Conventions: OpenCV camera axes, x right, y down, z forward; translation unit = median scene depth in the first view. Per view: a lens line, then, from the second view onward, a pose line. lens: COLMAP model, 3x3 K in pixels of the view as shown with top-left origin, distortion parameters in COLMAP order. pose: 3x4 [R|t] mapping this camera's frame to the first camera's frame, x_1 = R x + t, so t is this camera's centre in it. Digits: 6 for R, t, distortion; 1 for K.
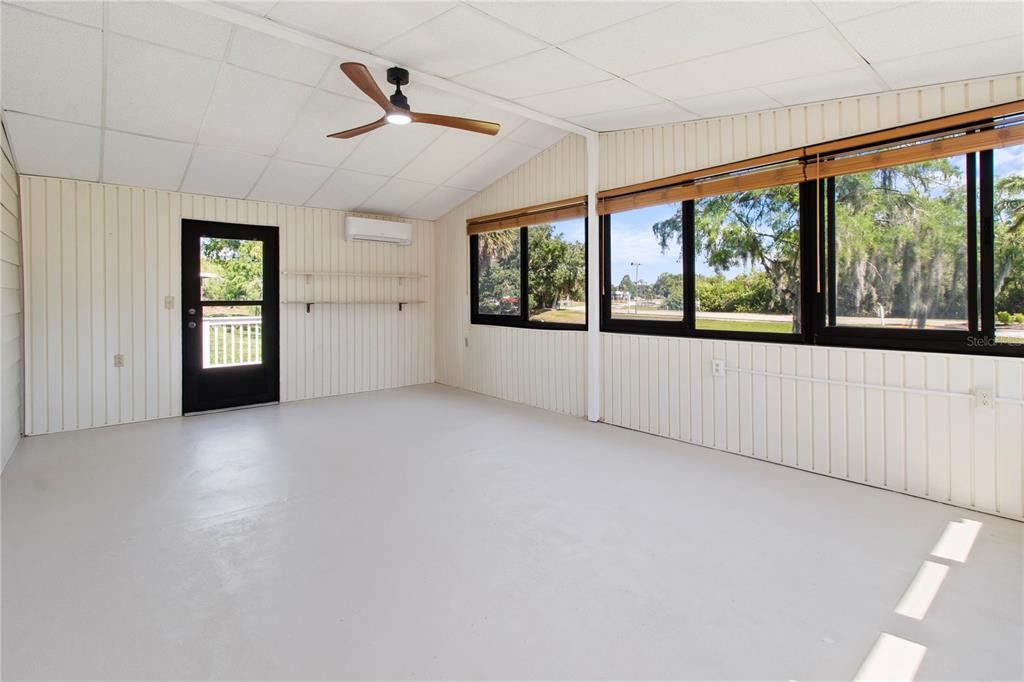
lens RADIAL K [[484.7, 0, 517.9], [0, 484.7, 322.4], [0, 0, 1]] dist [0.000013, 0.000212]
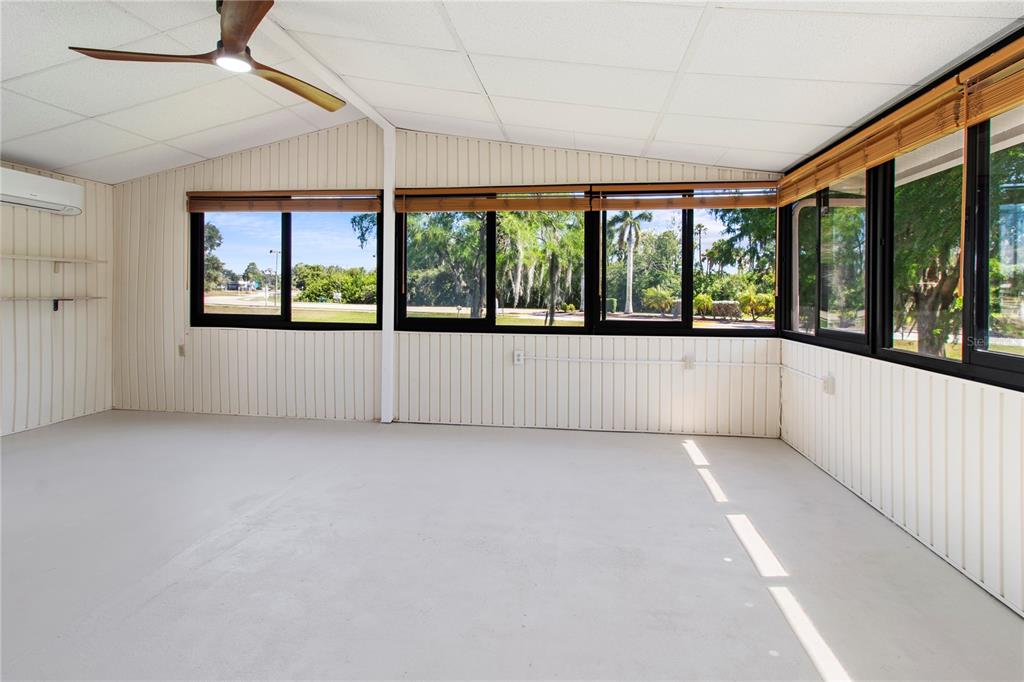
lens RADIAL K [[484.7, 0, 517.9], [0, 484.7, 322.4], [0, 0, 1]] dist [0.000013, 0.000212]
pose [[0.752577, -0.031246, 0.657762, -0.287728], [0.019965, 0.999497, 0.024636, -0.016582], [-0.658201, -0.005408, 0.752823, 0.091911]]
